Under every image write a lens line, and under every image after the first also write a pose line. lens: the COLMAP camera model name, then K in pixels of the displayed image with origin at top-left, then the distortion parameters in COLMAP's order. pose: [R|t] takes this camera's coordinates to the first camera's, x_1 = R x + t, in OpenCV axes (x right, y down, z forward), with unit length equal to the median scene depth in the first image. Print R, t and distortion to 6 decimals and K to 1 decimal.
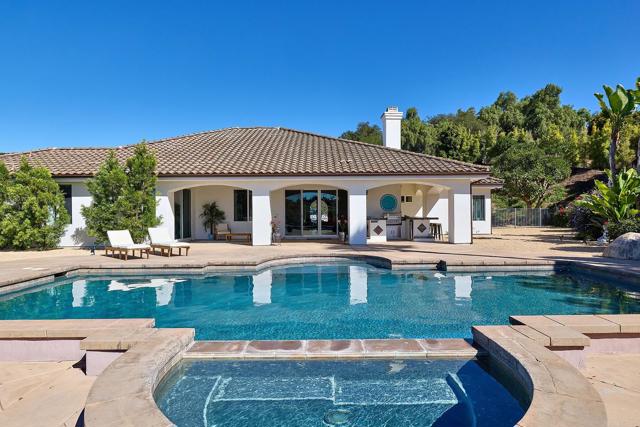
lens RADIAL K [[369.9, 0, 317.0], [0, 369.9, 213.5], [0, 0, 1]] dist [0.000414, 0.001450]
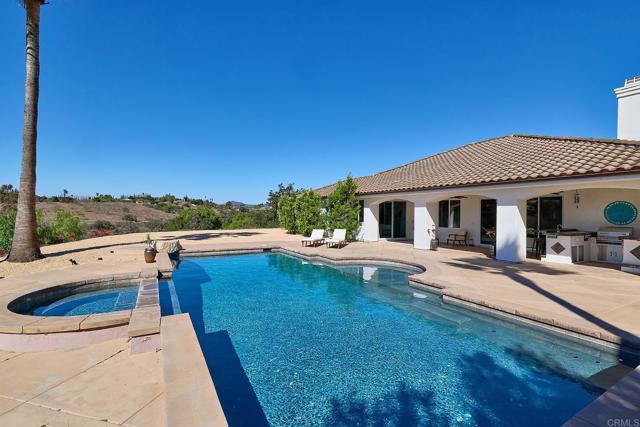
lens RADIAL K [[294.6, 0, 322.0], [0, 294.6, 212.1], [0, 0, 1]] dist [-0.000351, 0.000871]
pose [[0.495078, 0.009797, -0.868793, 0.484697], [-0.012890, 0.999909, 0.003930, -0.029581], [0.868753, 0.009253, 0.495160, 0.245315]]
